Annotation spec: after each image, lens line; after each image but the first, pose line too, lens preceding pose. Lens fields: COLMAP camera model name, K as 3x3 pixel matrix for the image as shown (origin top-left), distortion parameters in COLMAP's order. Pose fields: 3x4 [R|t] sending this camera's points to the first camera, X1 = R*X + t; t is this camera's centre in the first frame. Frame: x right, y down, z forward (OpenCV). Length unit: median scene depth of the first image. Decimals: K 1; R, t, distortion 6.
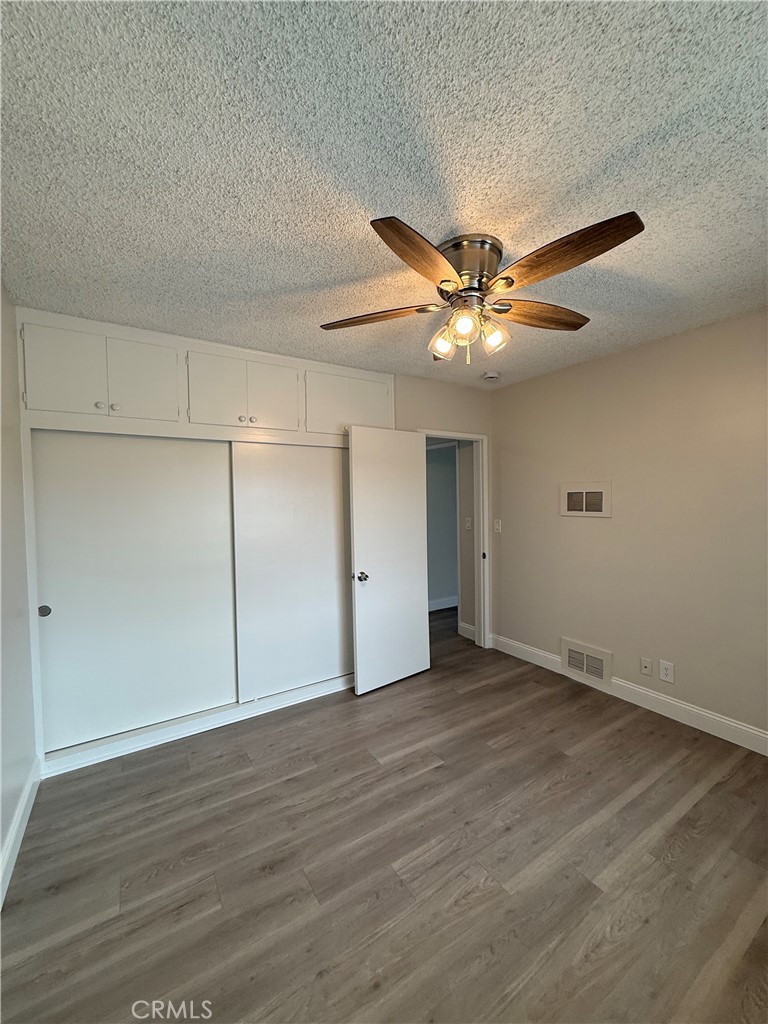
lens RADIAL K [[402.7, 0, 384.0], [0, 402.7, 512.0], [0, 0, 1]] dist [0.001450, -0.000198]
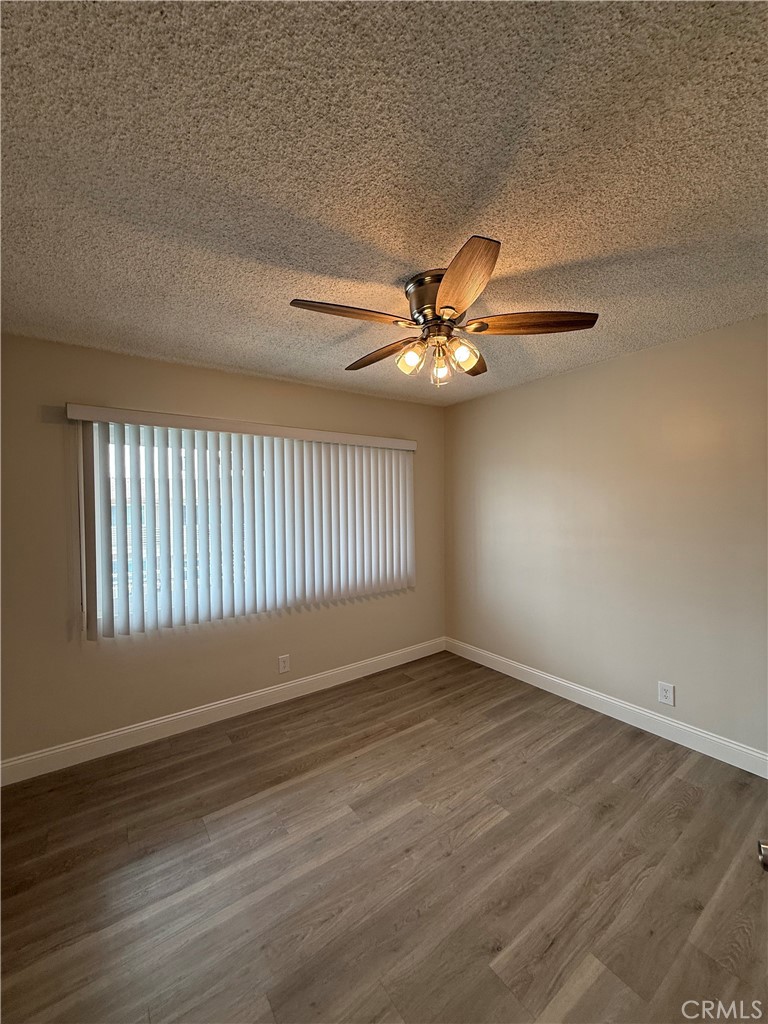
lens RADIAL K [[402.7, 0, 384.0], [0, 402.7, 512.0], [0, 0, 1]] dist [0.001450, -0.000198]
pose [[-0.997850, 0.028228, -0.059150, 0.402387], [0.024646, 0.997868, 0.060439, -0.099382], [0.060730, 0.058851, -0.996418, 1.939967]]
